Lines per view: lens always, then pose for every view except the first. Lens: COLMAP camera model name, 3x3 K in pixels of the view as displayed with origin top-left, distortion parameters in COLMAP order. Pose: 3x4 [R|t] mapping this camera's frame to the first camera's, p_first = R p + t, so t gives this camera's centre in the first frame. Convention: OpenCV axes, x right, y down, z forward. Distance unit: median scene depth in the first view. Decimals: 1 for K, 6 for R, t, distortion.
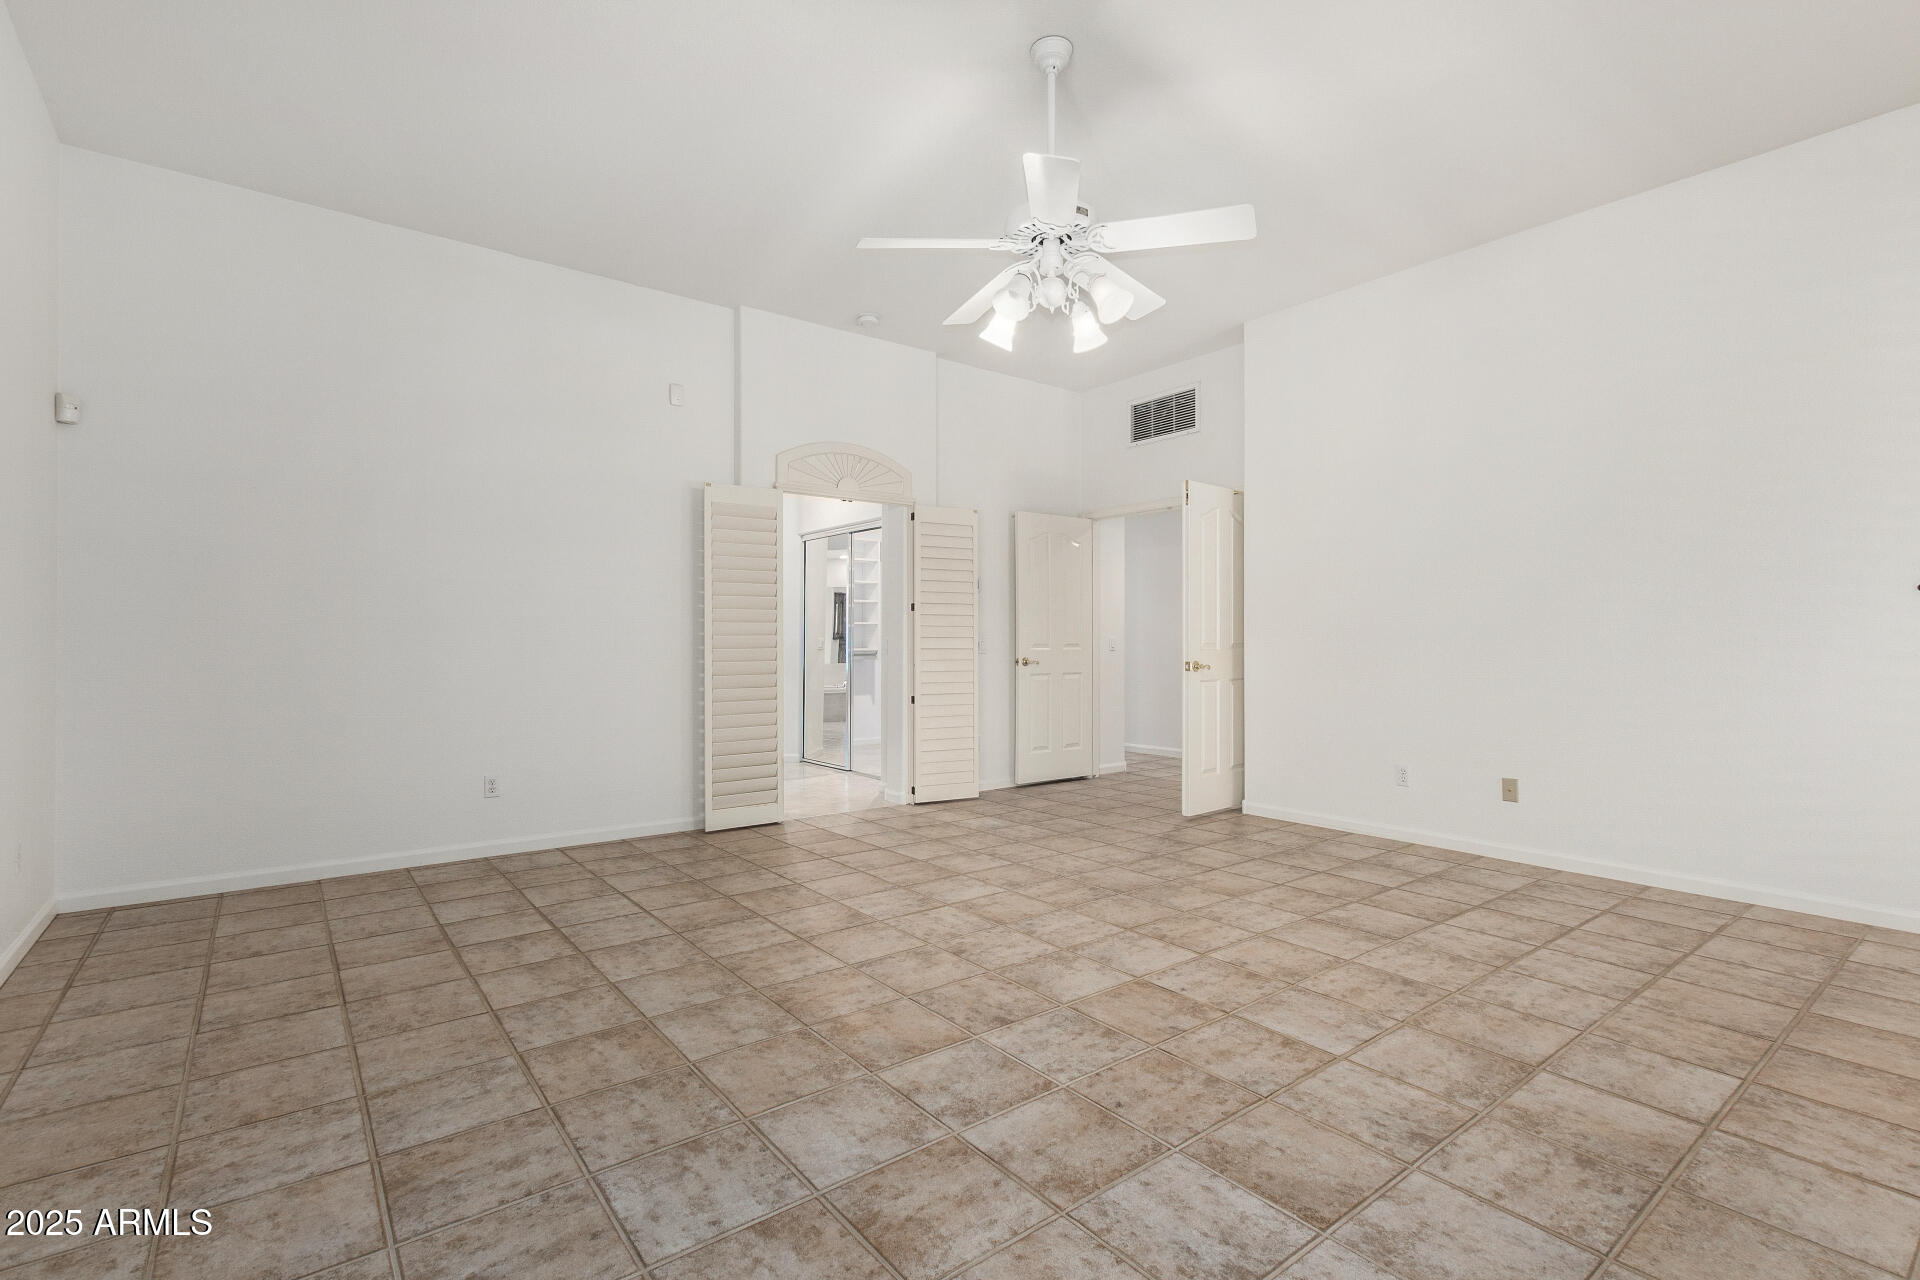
lens RADIAL K [[881.3, 0, 949.2], [0, 881.3, 644.2], [0, 0, 1]] dist [0.005282, -0.001385]
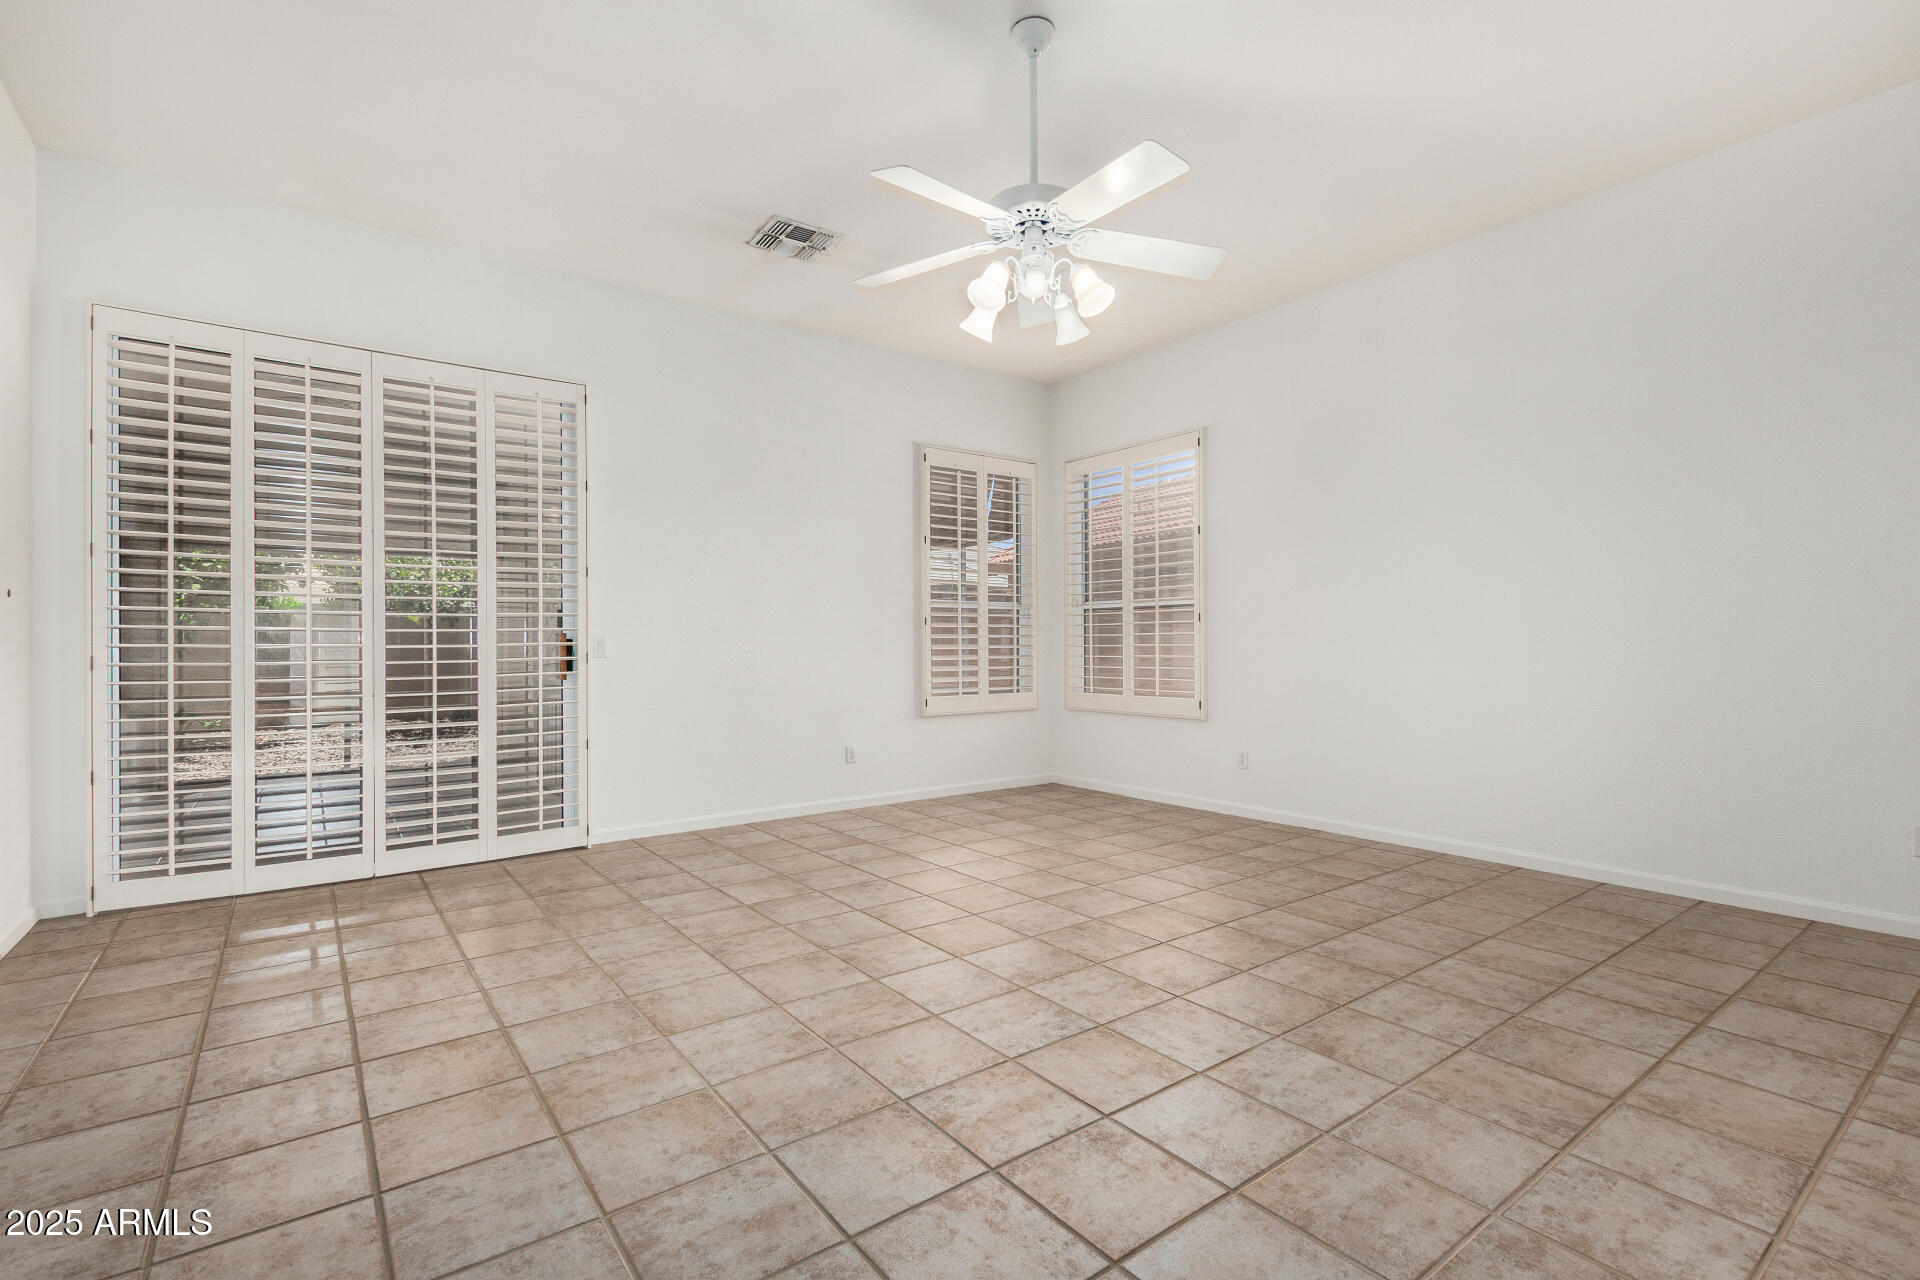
lens RADIAL K [[881.3, 0, 960.7], [0, 881.3, 631.9], [0, 0, 1]] dist [0.005282, -0.001385]
pose [[-0.999986, 0.005354, 0.000153, 0.197643], [0.005352, 0.999943, -0.009289, -0.005434], [-0.000202, -0.009288, -0.999957, 1.960915]]
